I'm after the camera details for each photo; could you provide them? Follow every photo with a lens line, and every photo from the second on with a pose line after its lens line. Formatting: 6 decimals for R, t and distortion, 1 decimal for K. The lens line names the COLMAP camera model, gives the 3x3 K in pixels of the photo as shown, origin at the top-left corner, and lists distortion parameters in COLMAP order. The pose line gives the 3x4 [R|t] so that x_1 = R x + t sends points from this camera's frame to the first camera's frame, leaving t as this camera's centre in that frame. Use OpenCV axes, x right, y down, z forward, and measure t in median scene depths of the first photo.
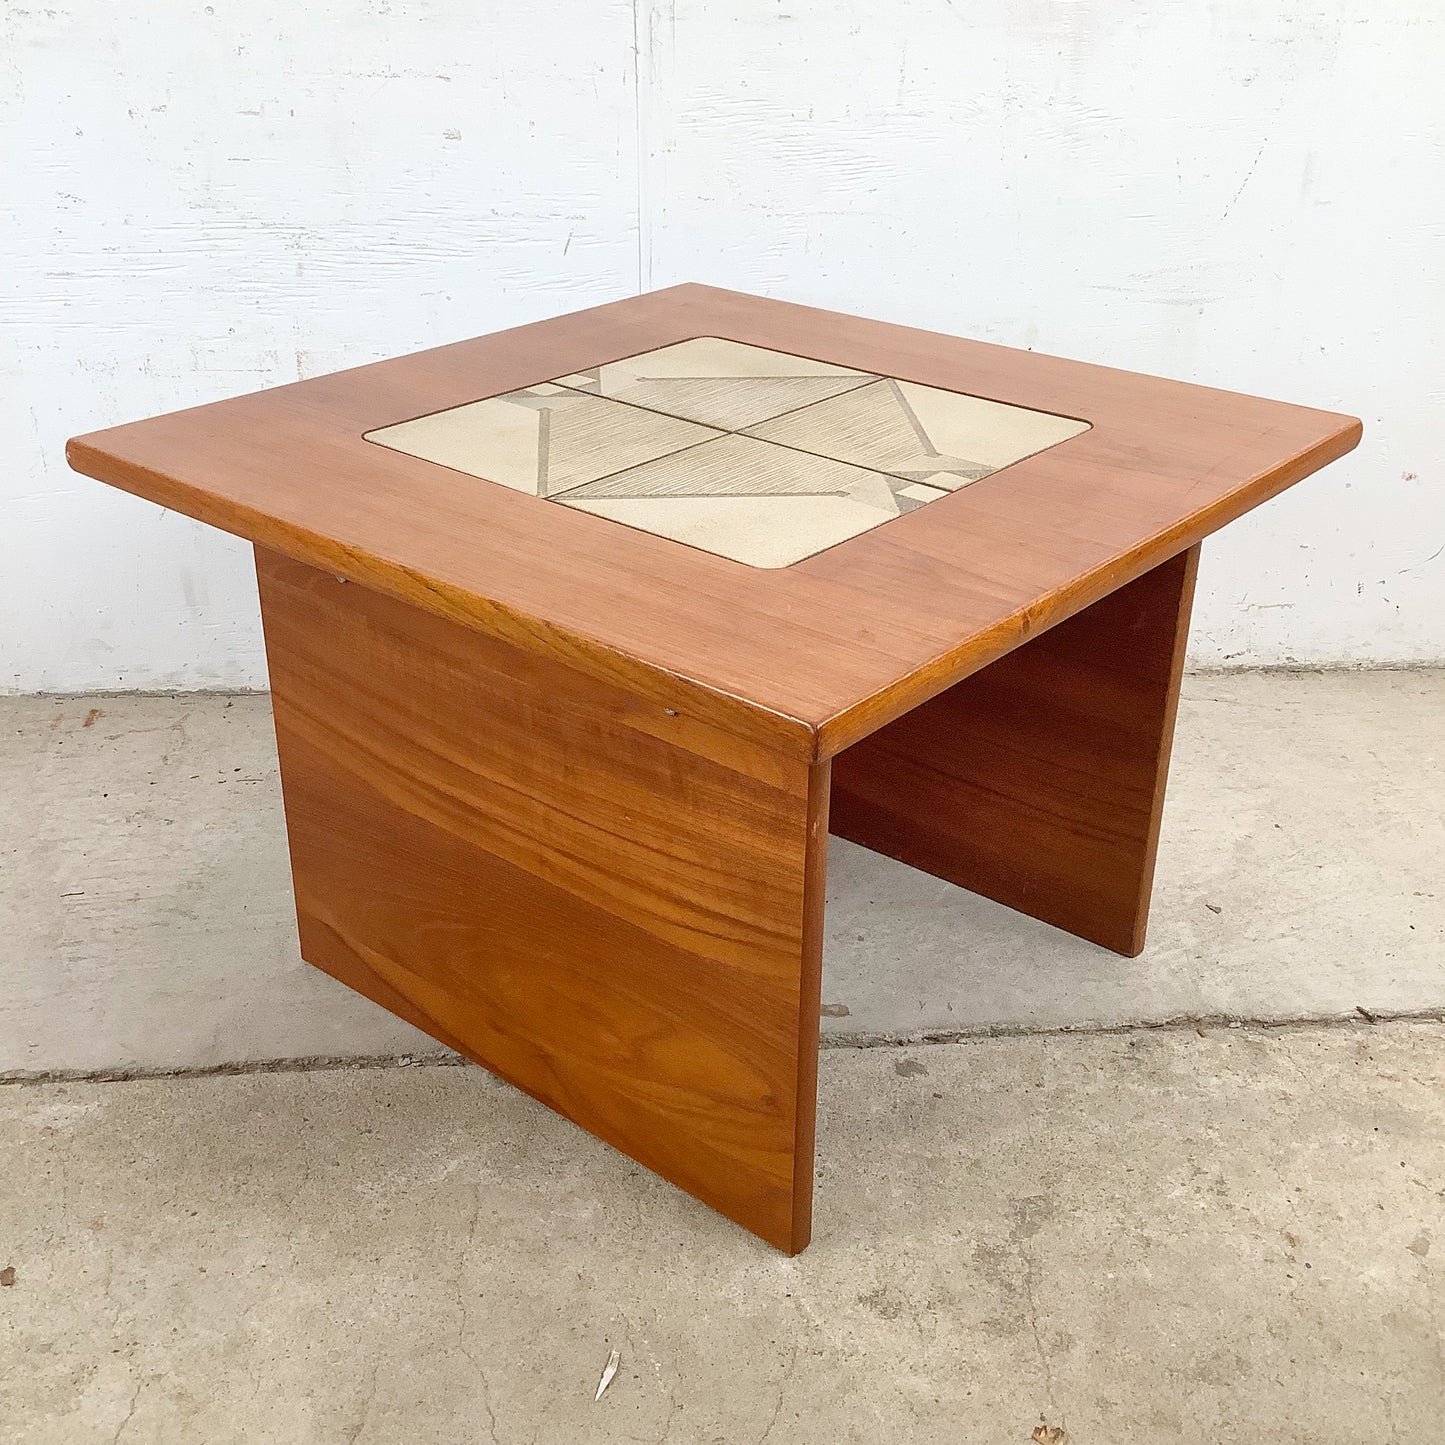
lens RADIAL K [[1736.1, 0, 718.3], [0, 1736.1, 722.6], [0, 0, 1]] dist [0.173201, -0.433791]
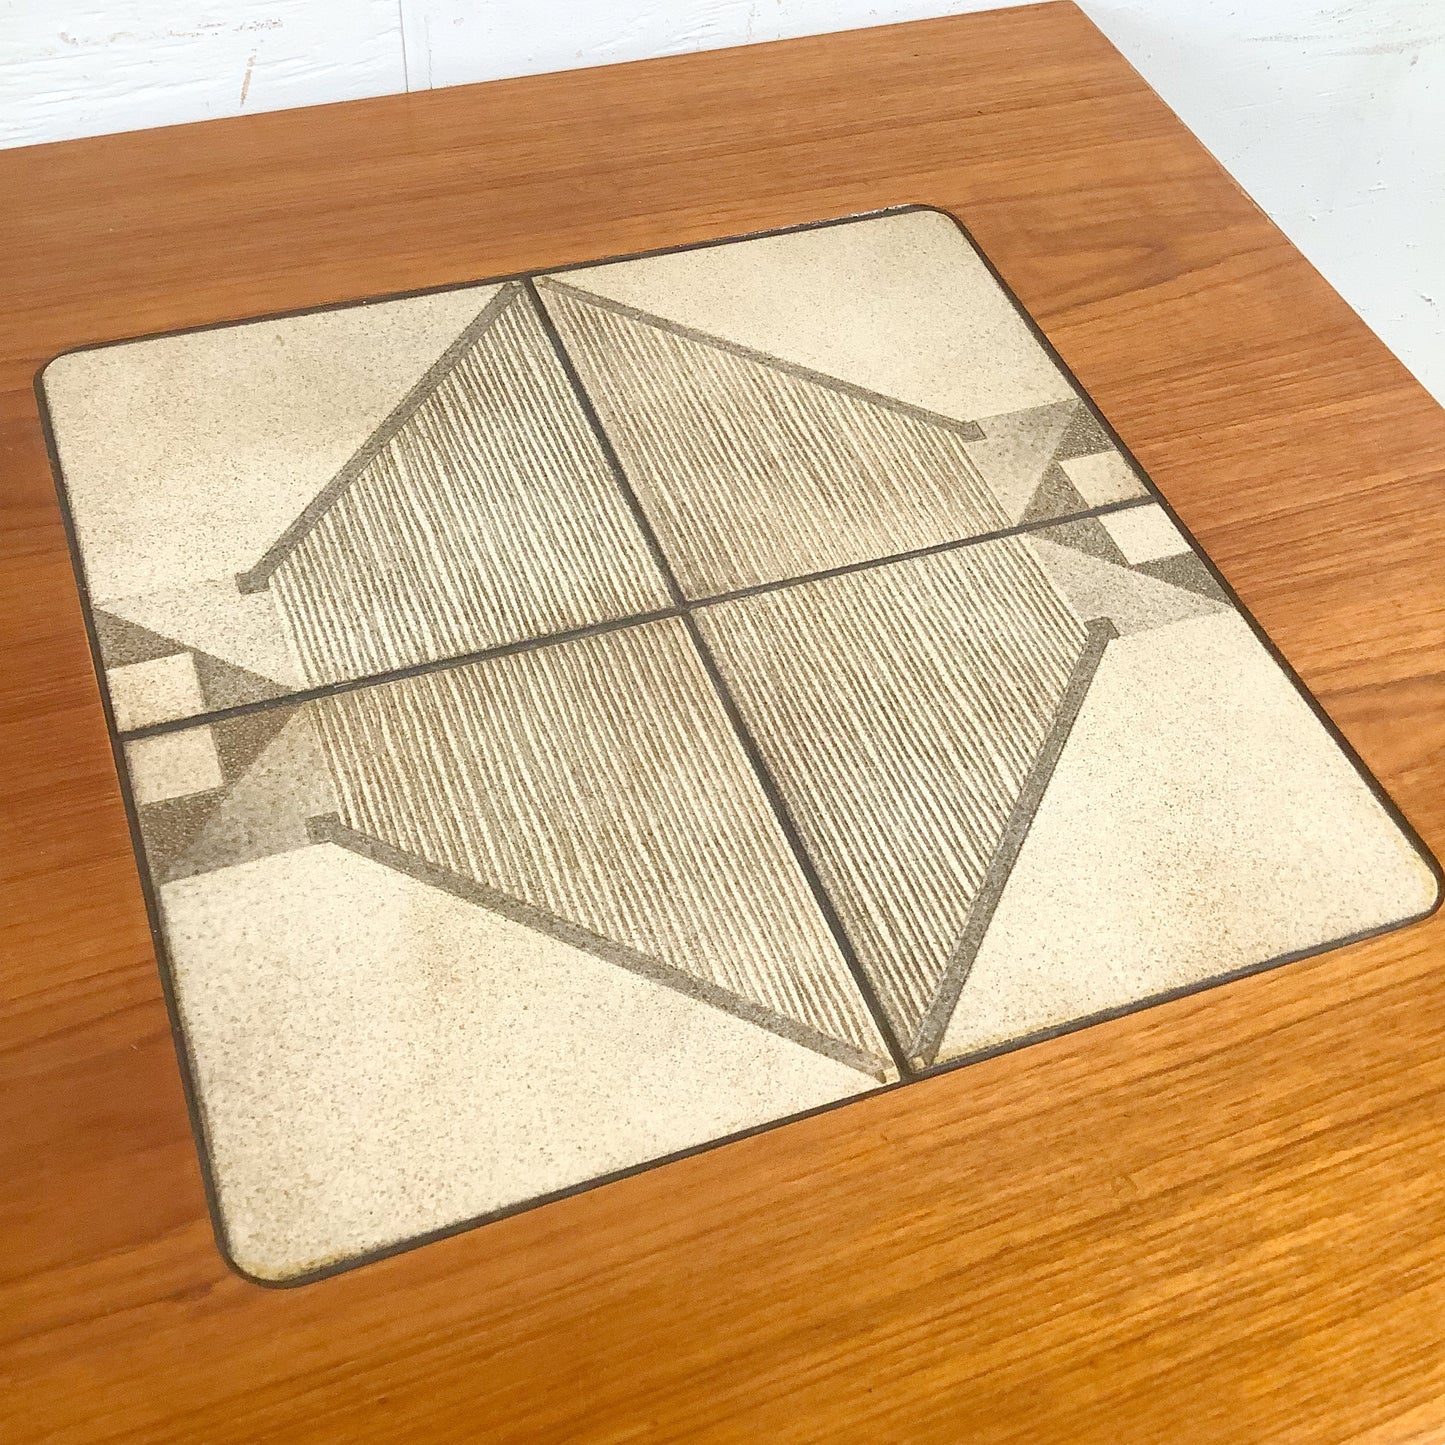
lens RADIAL K [[1763.6, 0, 727.4], [0, 1763.6, 695.0], [0, 0, 1]] dist [0.176239, -0.428007]
pose [[0.963642, -0.161889, 0.212568, -0.111584], [0.067089, 0.916665, 0.393985, -0.372145], [-0.258636, -0.365400, 0.894198, 0.622717]]
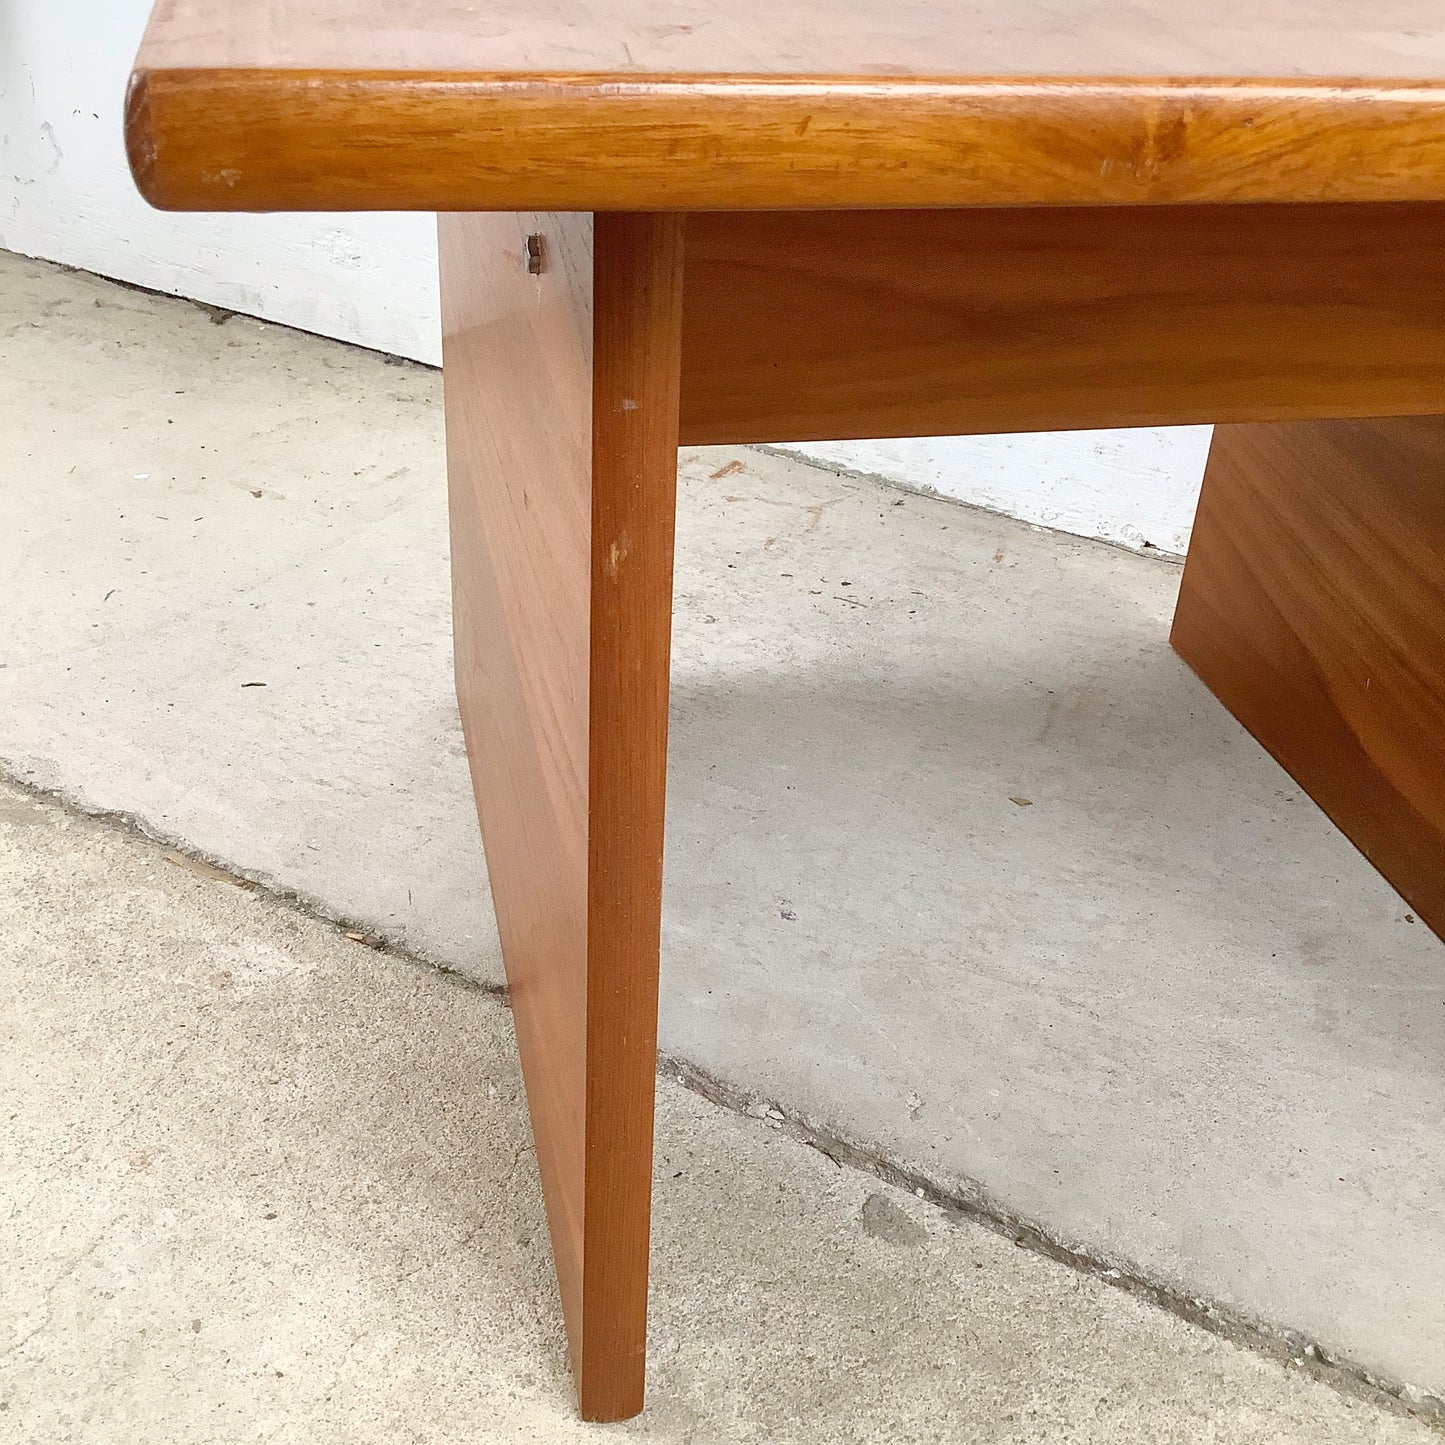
lens RADIAL K [[1734.3, 0, 713.7], [0, 1734.3, 726.1], [0, 0, 1]] dist [0.127361, -0.296578]
pose [[0.812421, 0.318080, -0.488670, 0.040745], [-0.294999, 0.947145, 0.126066, 0.011561], [0.502940, 0.041739, 0.863313, 0.492204]]
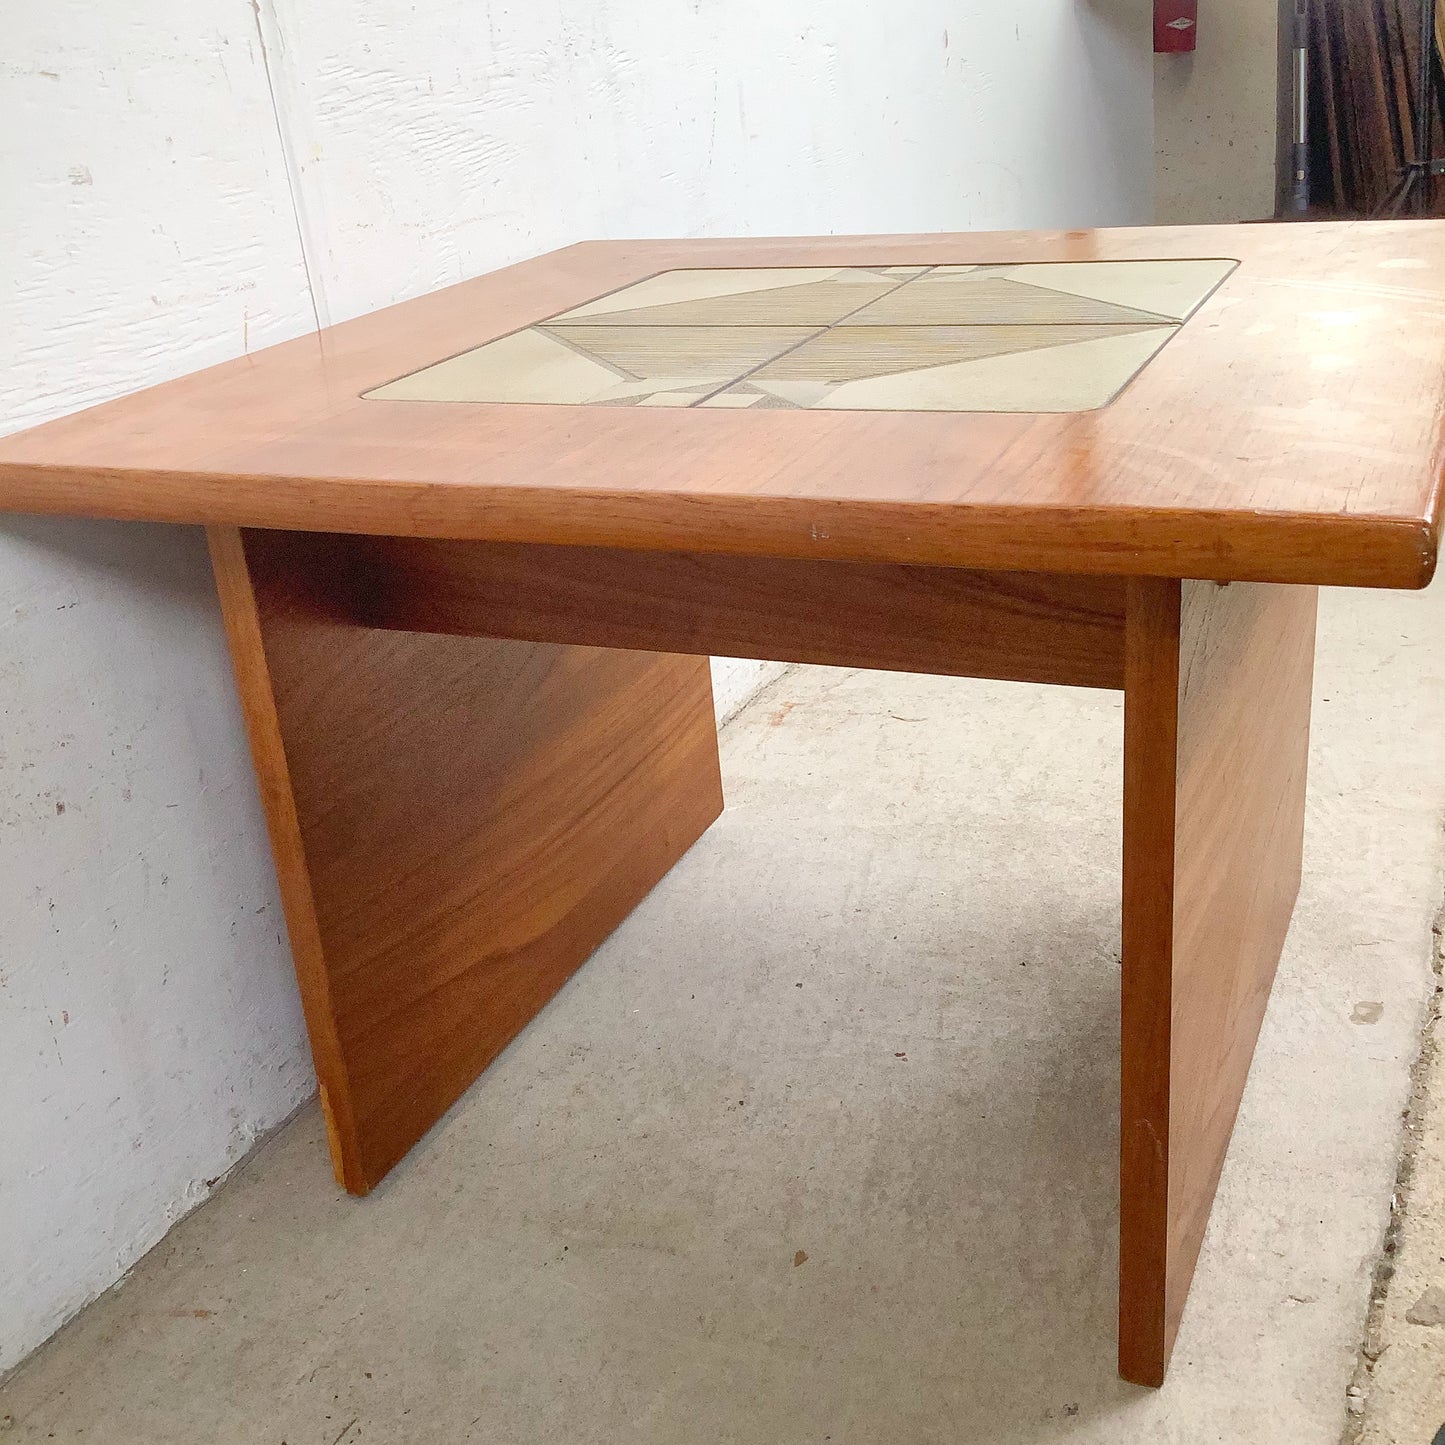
lens RADIAL K [[1734.3, 0, 713.7], [0, 1734.3, 726.1], [0, 0, 1]] dist [0.127361, -0.296578]
pose [[0.496320, -0.386889, 0.777164, -0.649117], [0.484663, 0.866195, 0.121690, -0.186762], [-0.720256, 0.316265, 0.617420, 0.686363]]
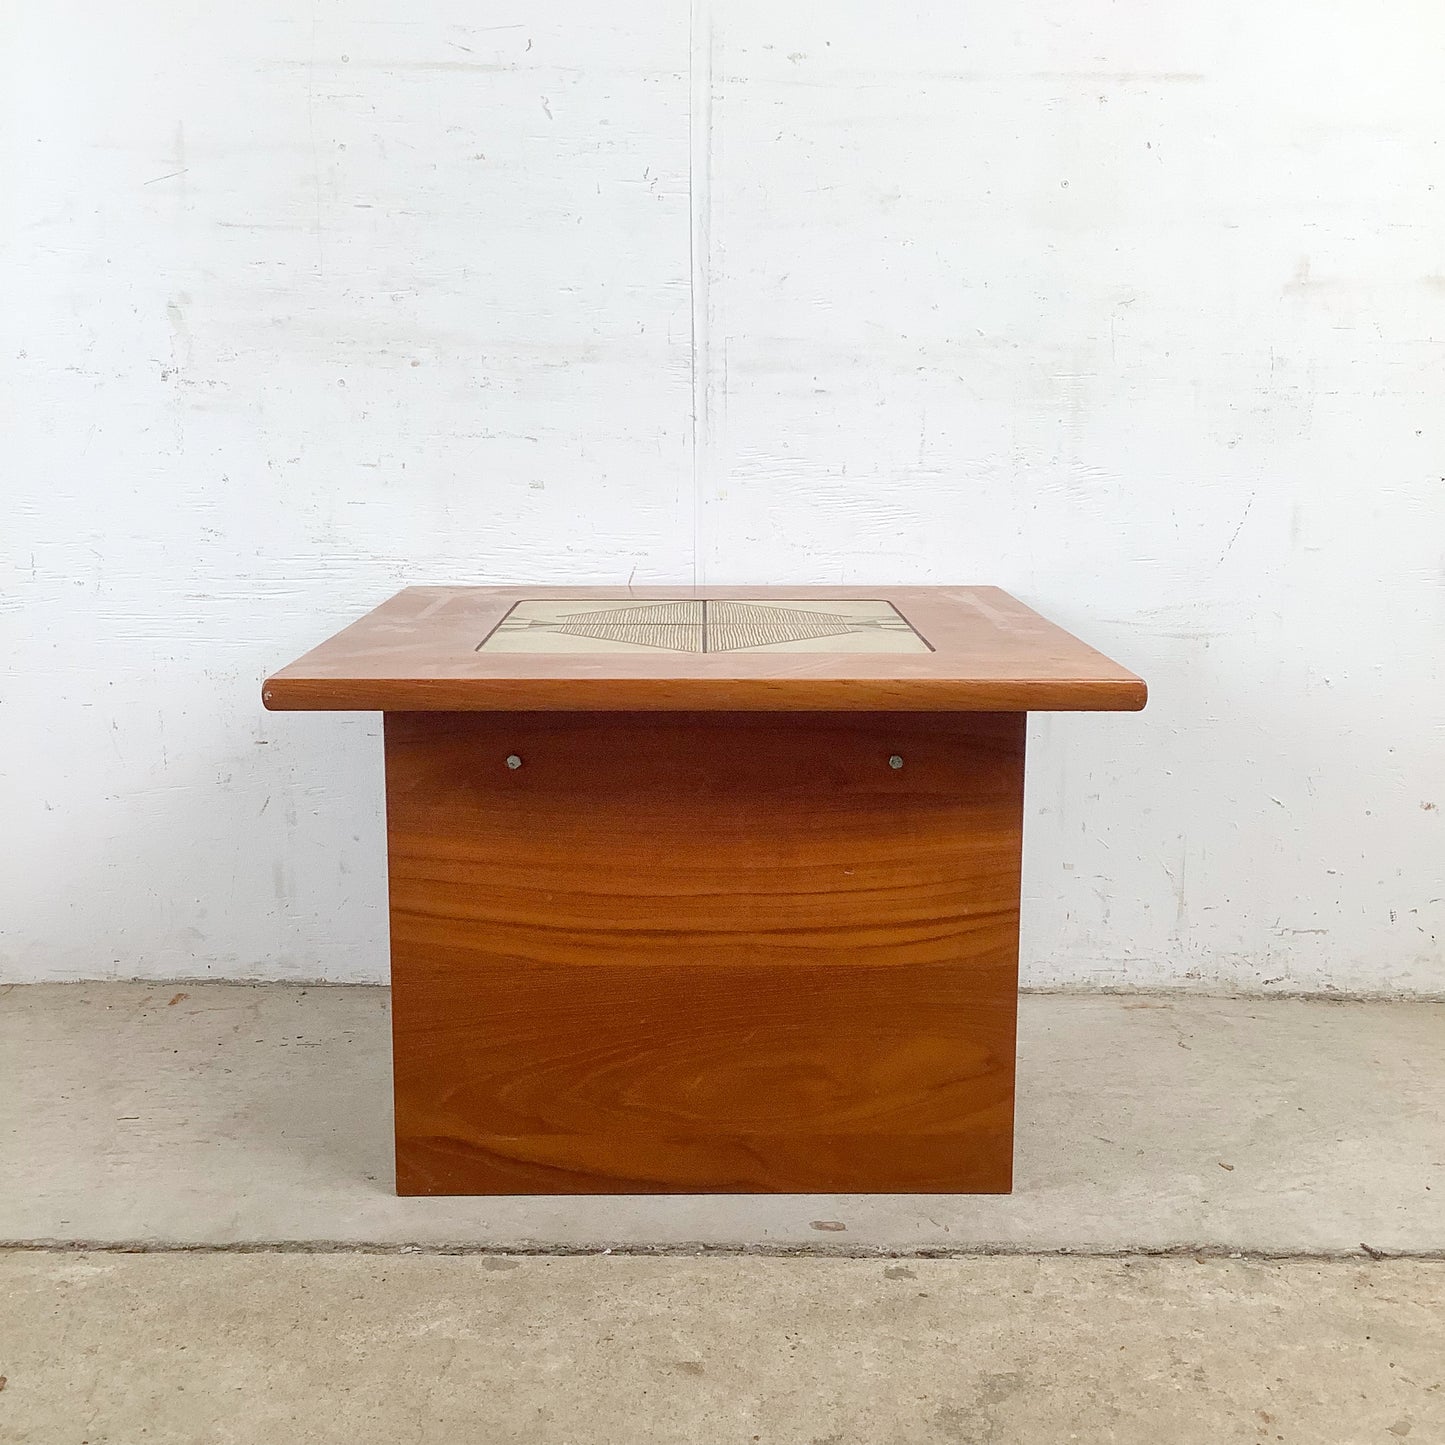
lens RADIAL K [[1742.7, 0, 717.7], [0, 1742.7, 720.4], [0, 0, 1]] dist [0.140898, -0.332178]
pose [[0.995881, 0.008924, -0.090227, 0.090940], [-0.035892, 0.952653, -0.301932, 0.196838], [0.083261, 0.303927, 0.949050, -0.061107]]
